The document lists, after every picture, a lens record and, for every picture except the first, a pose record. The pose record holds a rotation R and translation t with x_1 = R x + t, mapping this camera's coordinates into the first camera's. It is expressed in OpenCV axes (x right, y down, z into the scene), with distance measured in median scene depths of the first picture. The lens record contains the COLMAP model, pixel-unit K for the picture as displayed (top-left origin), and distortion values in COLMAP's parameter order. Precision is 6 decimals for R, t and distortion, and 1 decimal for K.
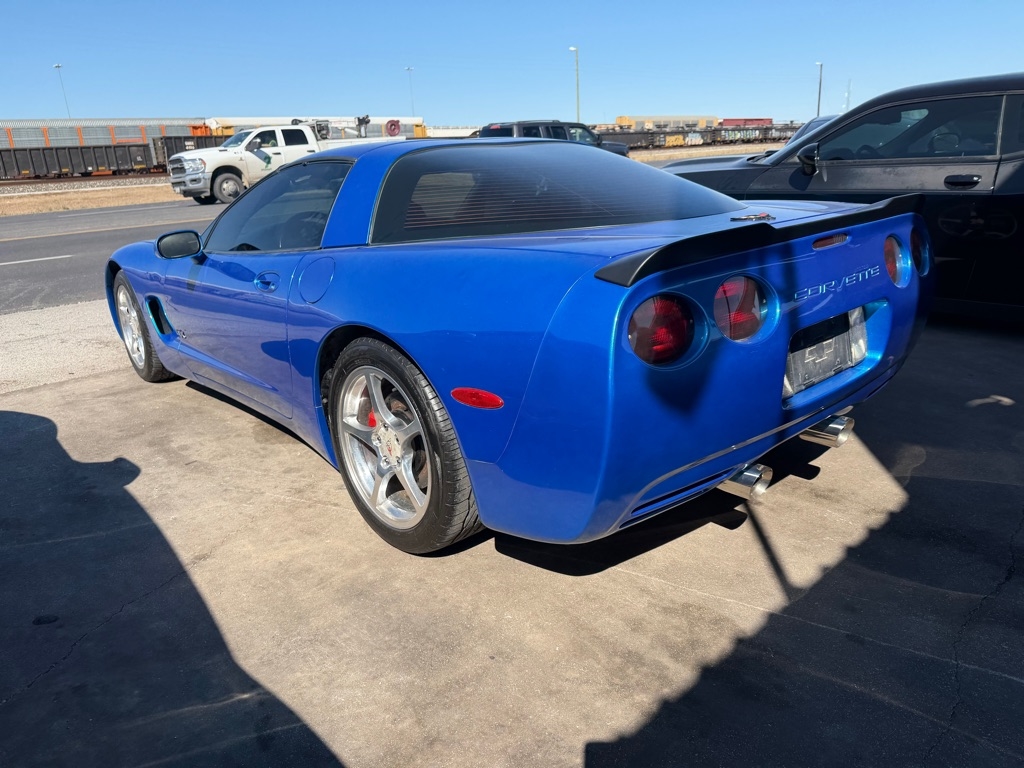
lens RADIAL K [[728.9, 0, 503.5], [0, 728.9, 375.7], [0, 0, 1]] dist [-0.000856, -0.012415]
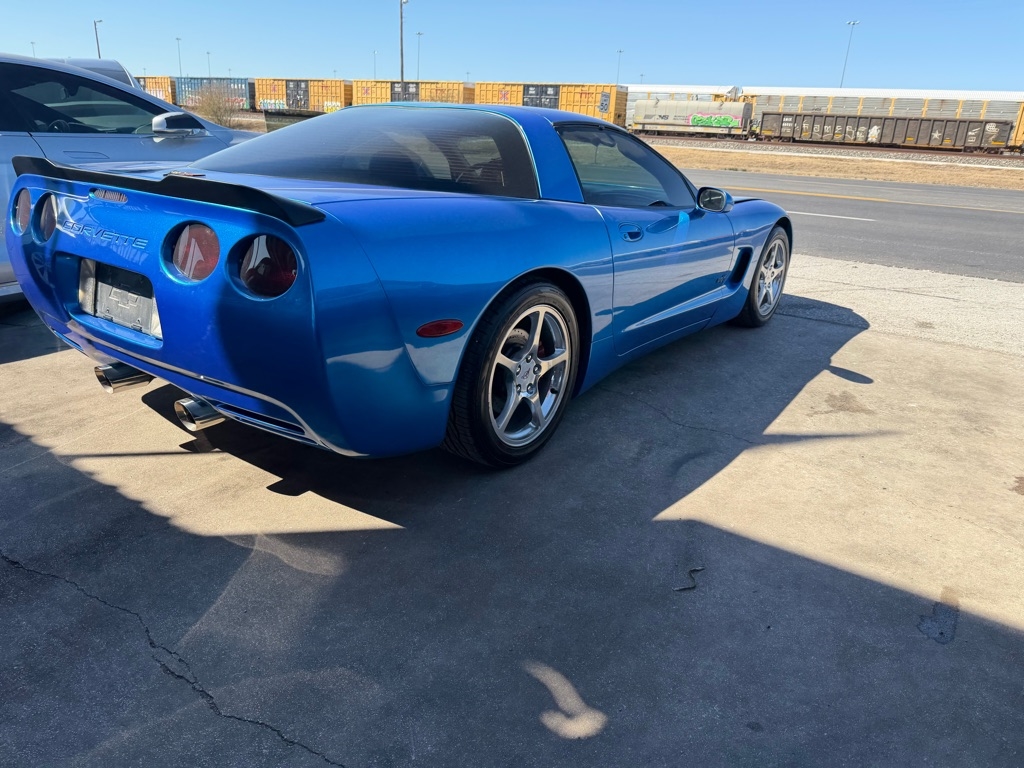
lens RADIAL K [[728.7, 0, 518.2], [0, 728.7, 377.4], [0, 0, 1]] dist [0.020083, -0.029304]
pose [[0.222303, 0.368401, -0.902697, 1.441884], [-0.339392, 0.897198, 0.282576, -0.394336], [0.913999, 0.243551, 0.324483, 1.093346]]
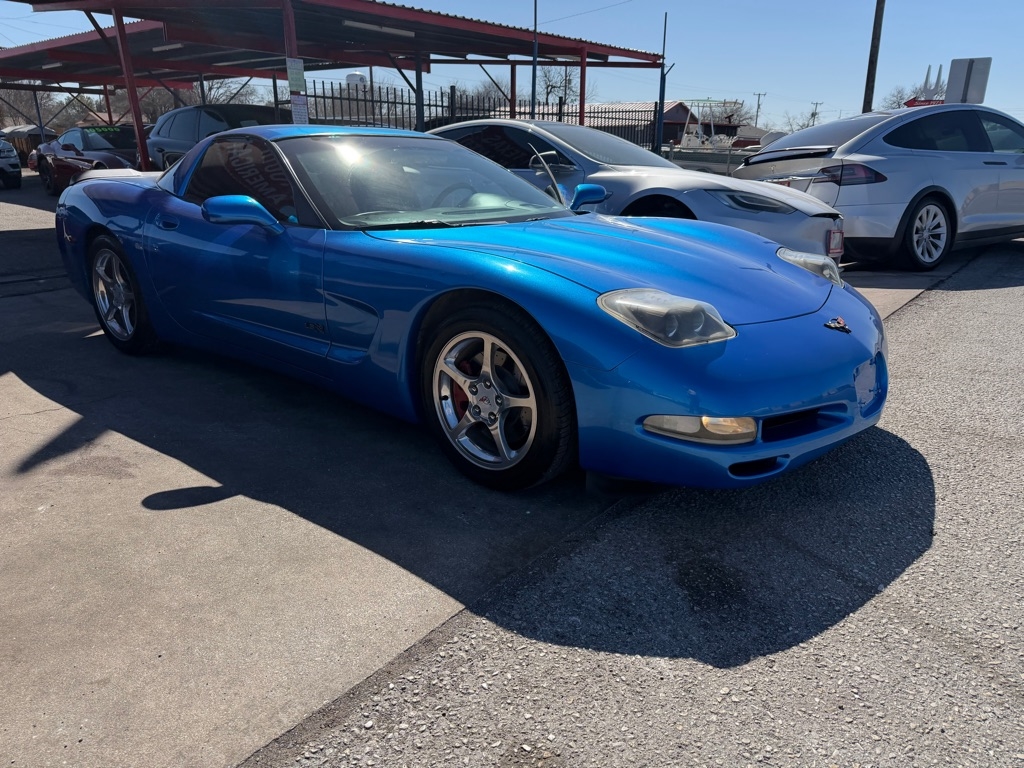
lens RADIAL K [[728.7, 0, 510.5], [0, 728.7, 387.0], [0, 0, 1]] dist [0.020083, -0.029304]
pose [[-0.986523, 0.096811, -0.131911, -0.237719], [0.001802, 0.812561, 0.582873, -0.940879], [0.163614, 0.574780, -0.801785, 3.167321]]
